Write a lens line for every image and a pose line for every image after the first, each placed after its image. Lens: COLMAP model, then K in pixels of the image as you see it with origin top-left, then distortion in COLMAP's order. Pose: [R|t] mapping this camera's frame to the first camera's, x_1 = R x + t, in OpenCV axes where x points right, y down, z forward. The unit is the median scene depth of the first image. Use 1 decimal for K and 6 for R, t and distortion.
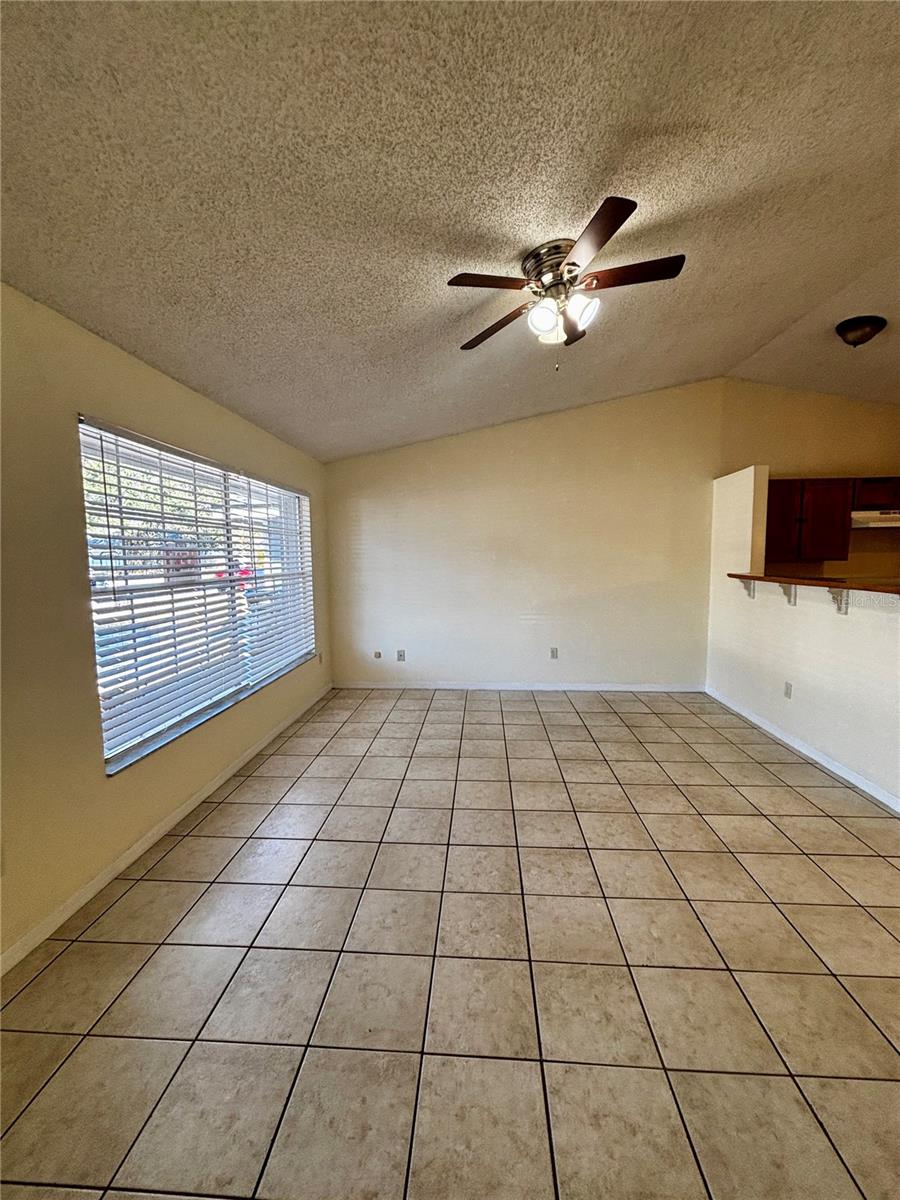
lens RADIAL K [[482.9, 0, 454.0], [0, 482.9, 602.6], [0, 0, 1]] dist [-0.000592, 0.000553]
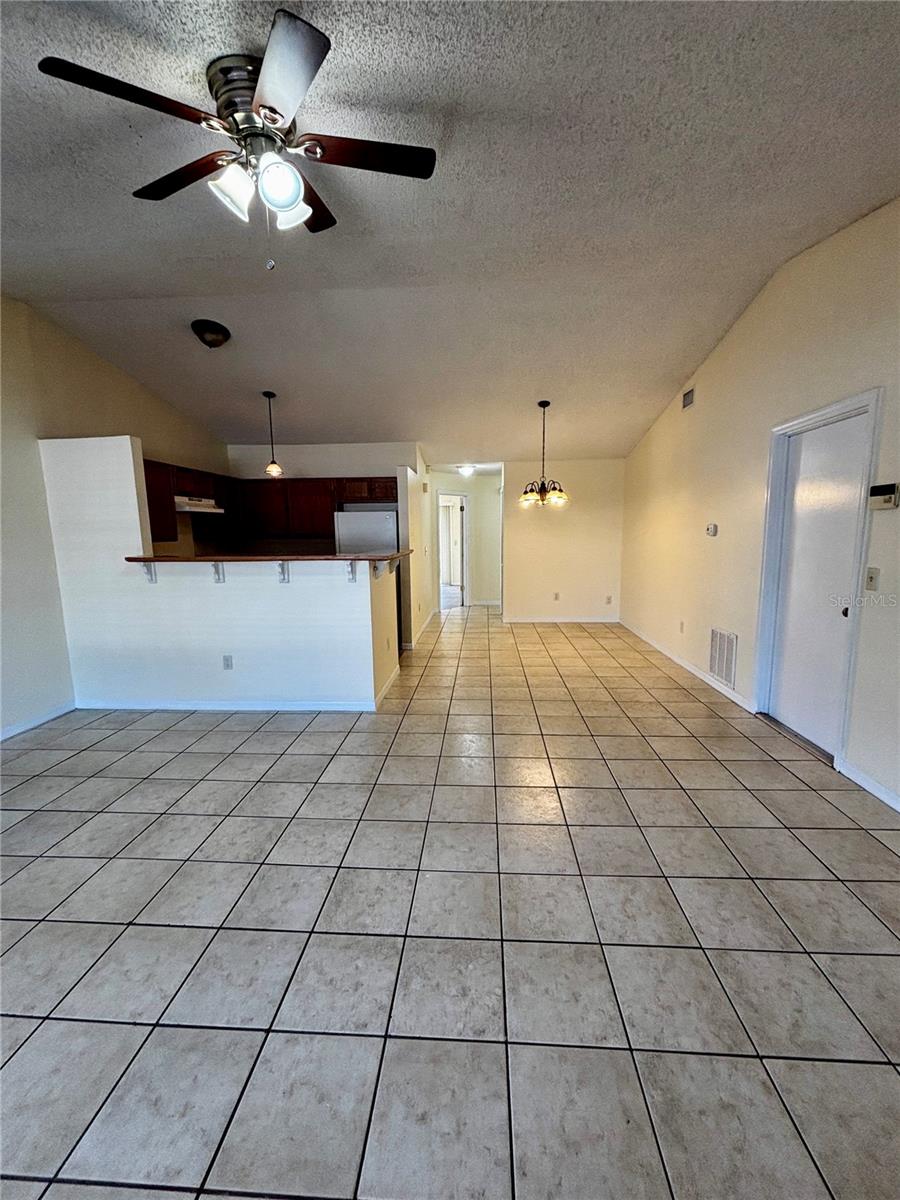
lens RADIAL K [[482.9, 0, 453.6], [0, 482.9, 598.8], [0, 0, 1]] dist [-0.000592, 0.000553]
pose [[0.000310, -0.130560, 0.991440, -0.362780], [0.112248, 0.985179, 0.129701, -0.040278], [-0.993680, 0.111247, 0.014961, 0.502165]]
